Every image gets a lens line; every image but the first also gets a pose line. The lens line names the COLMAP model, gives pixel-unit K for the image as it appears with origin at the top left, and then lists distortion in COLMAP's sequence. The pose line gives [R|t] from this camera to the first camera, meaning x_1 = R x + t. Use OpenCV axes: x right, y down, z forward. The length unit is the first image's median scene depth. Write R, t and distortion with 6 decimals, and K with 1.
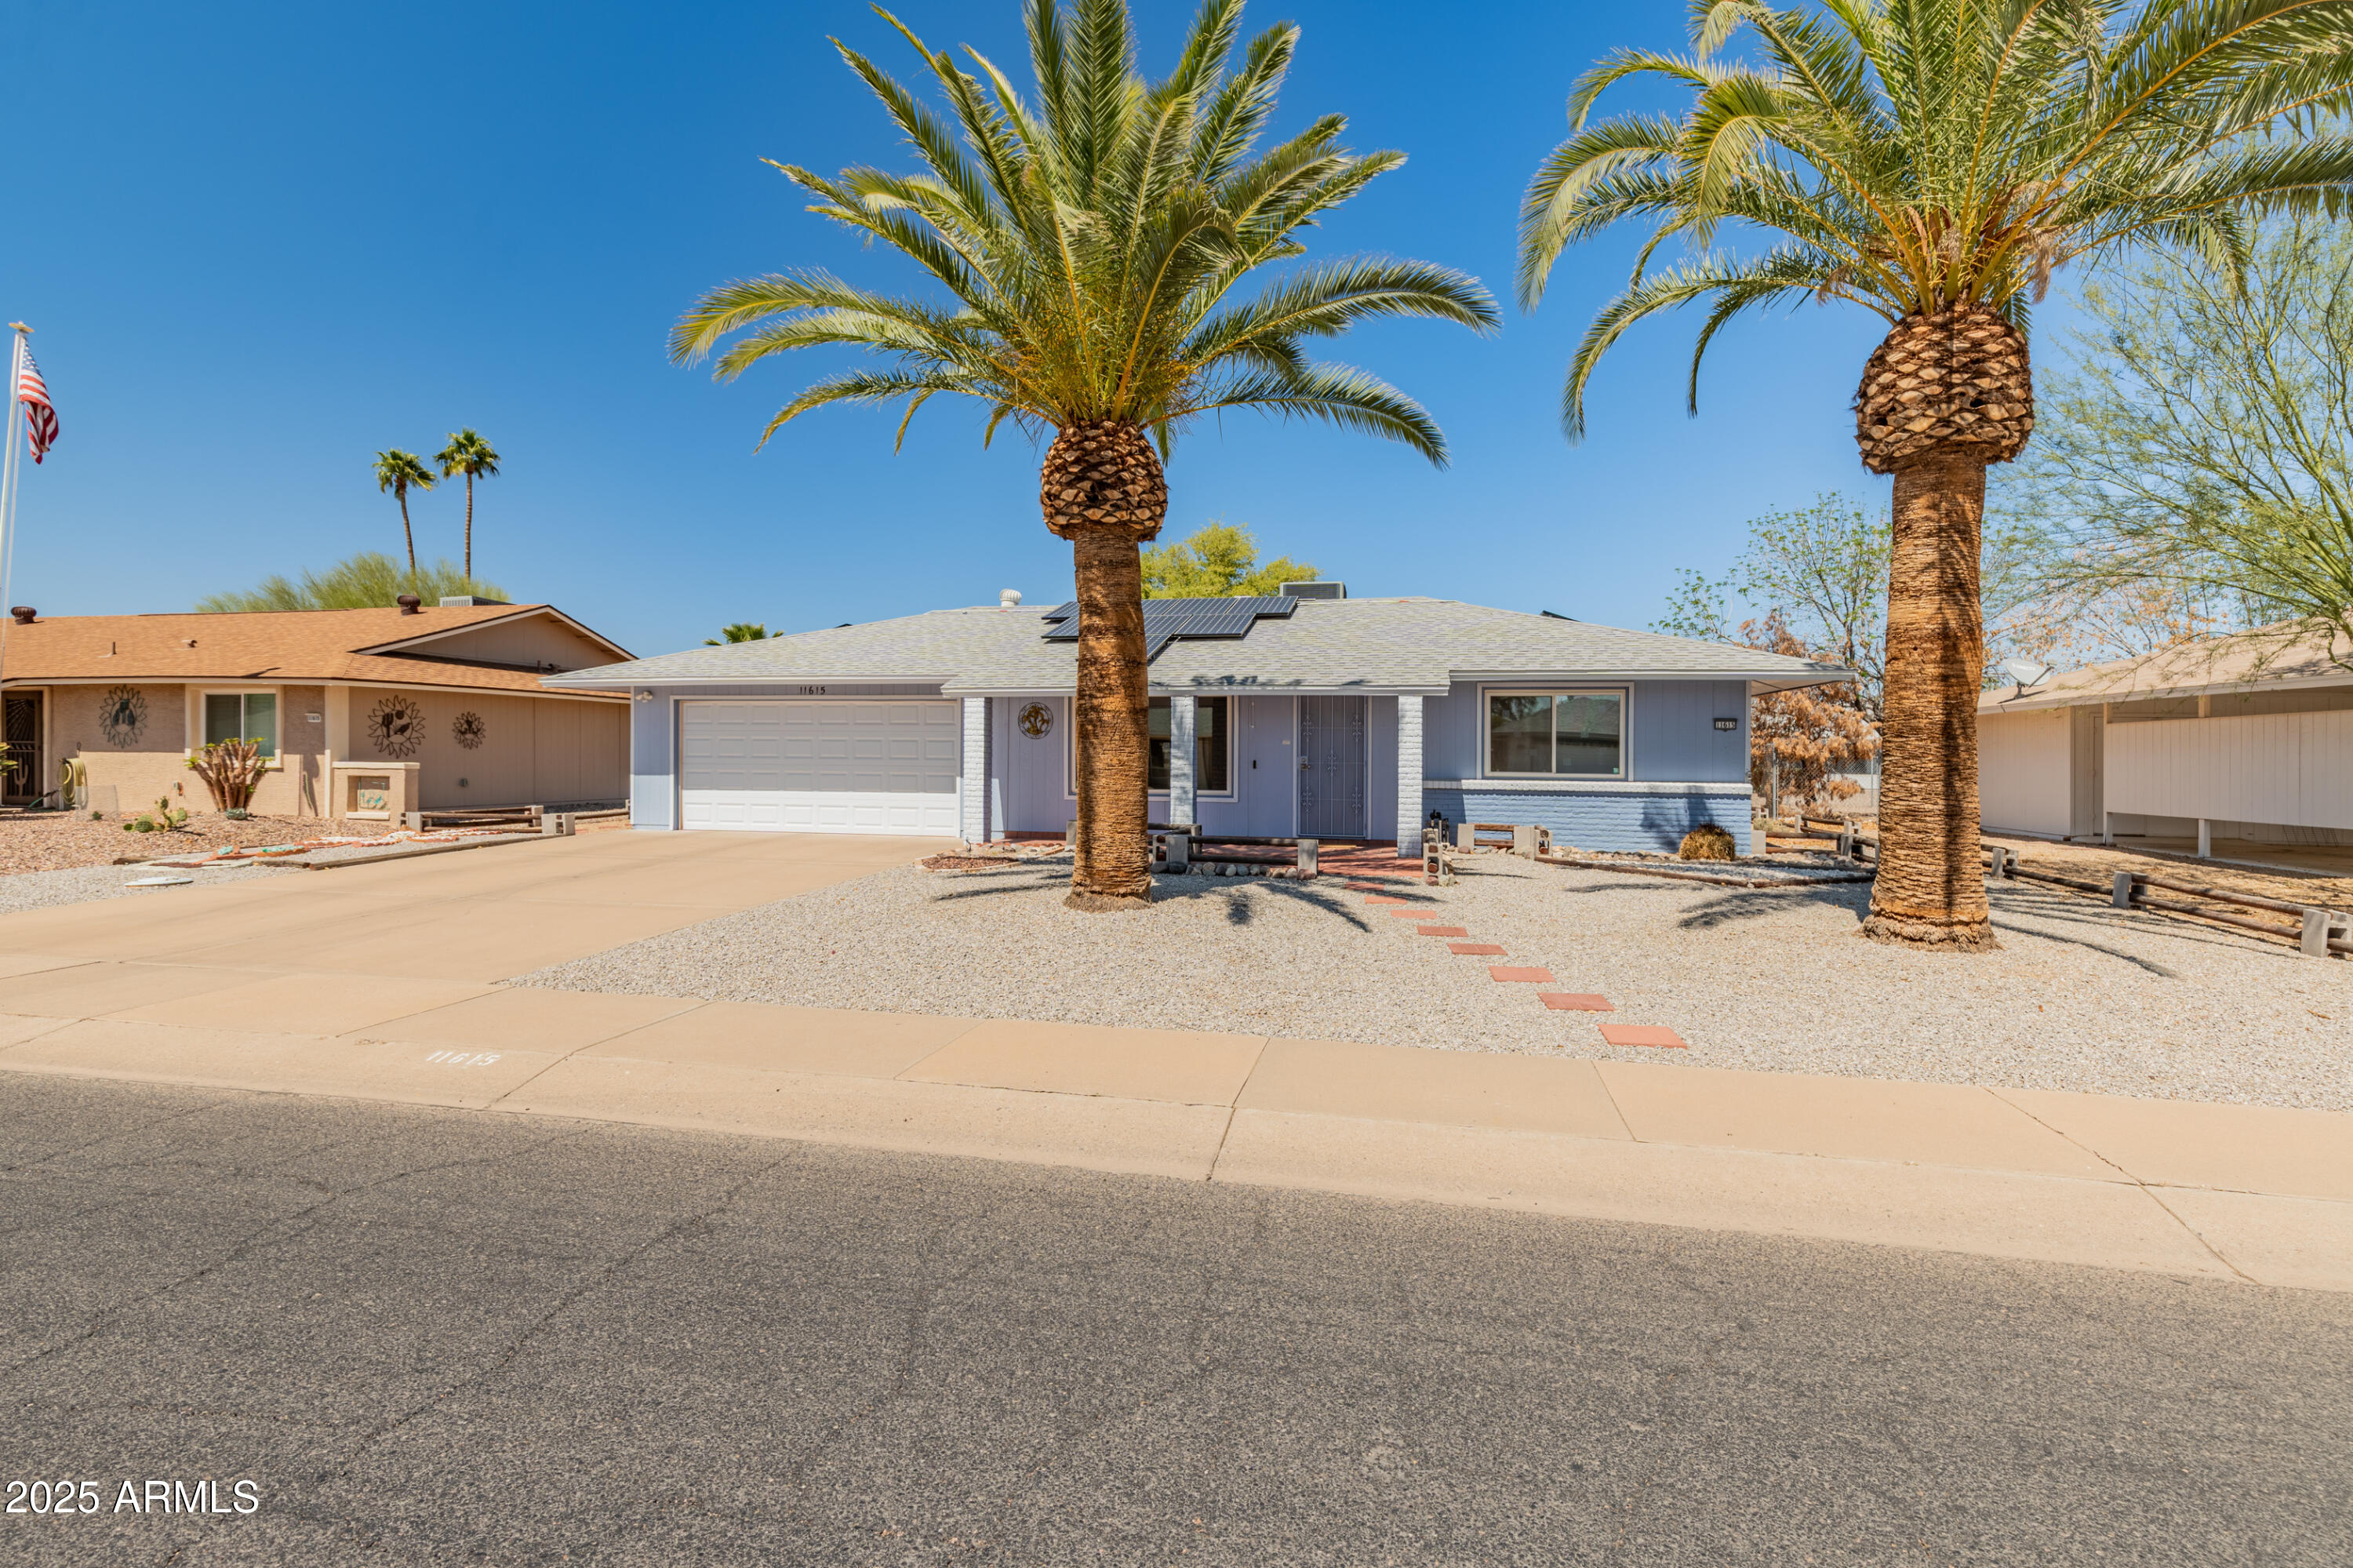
lens RADIAL K [[1116.3, 0, 1202.0], [0, 1116.3, 784.2], [0, 0, 1]] dist [0.009039, -0.002040]
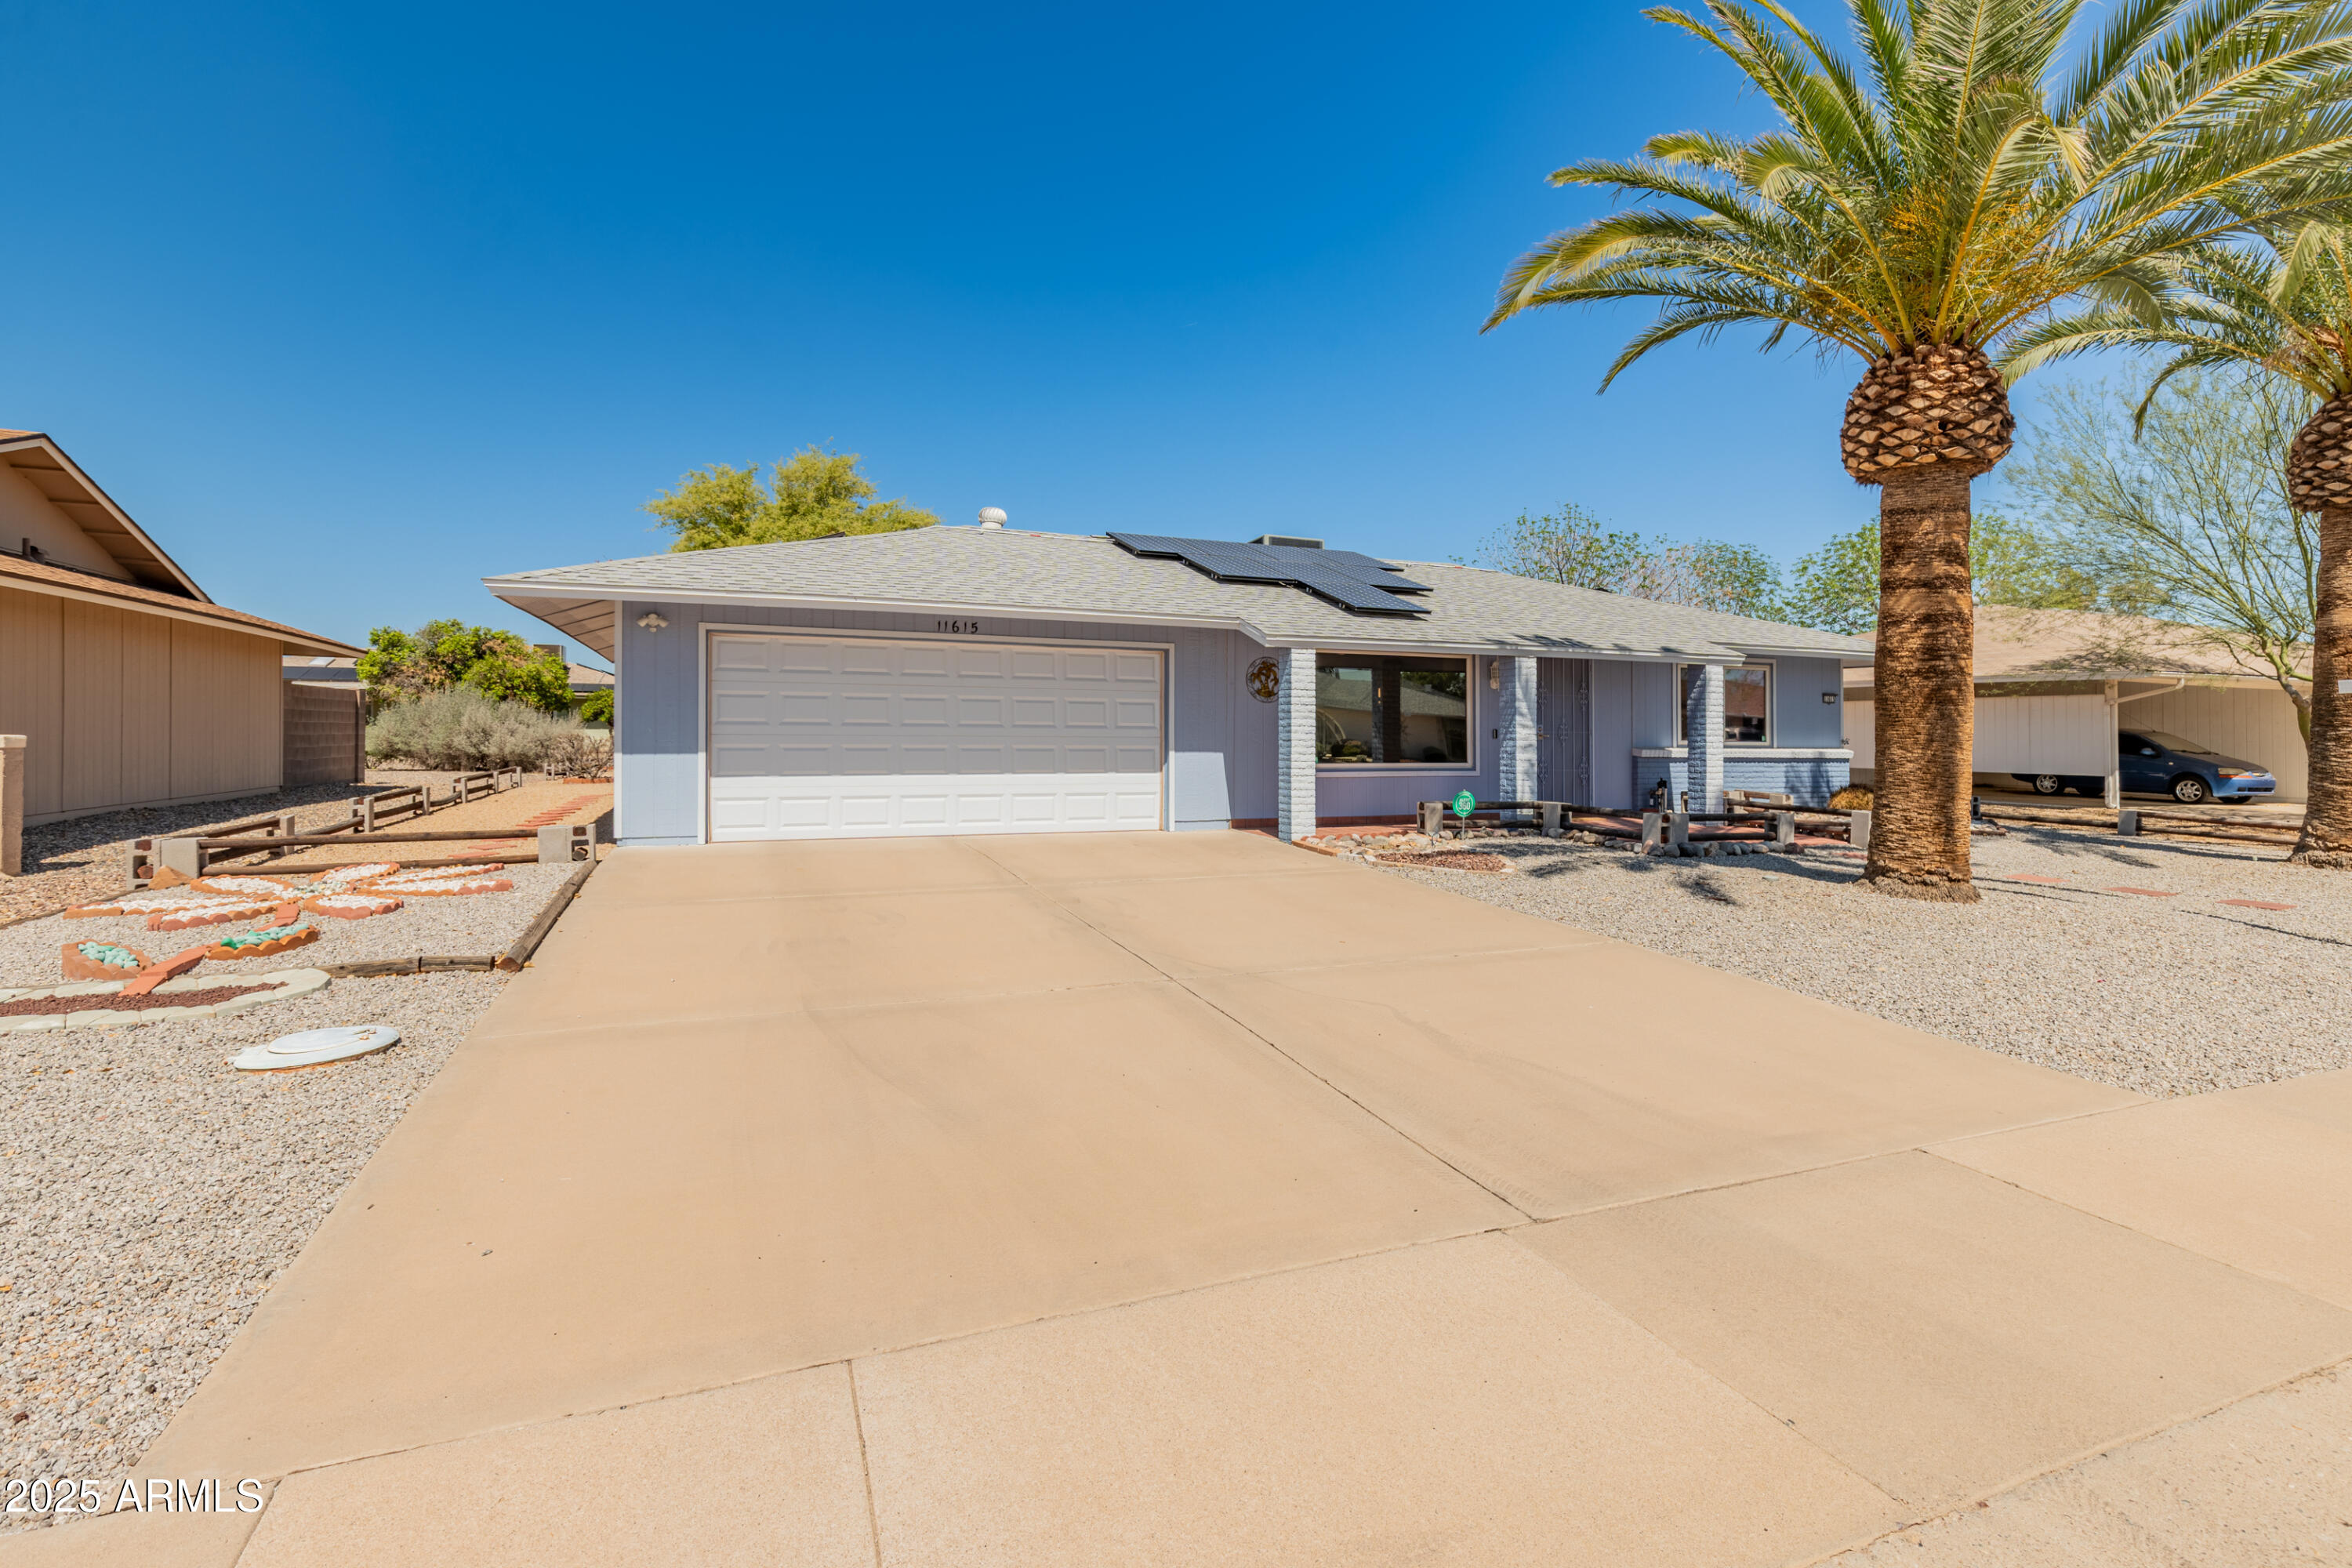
lens RADIAL K [[1115.7, 0, 1218.7], [0, 1115.7, 706.0], [0, 0, 1]] dist [0.009039, -0.002040]
pose [[0.816138, 0.011661, 0.577739, -0.696840], [0.012447, 0.999210, -0.037752, -0.008931], [-0.577722, 0.038002, 0.815348, 0.401749]]
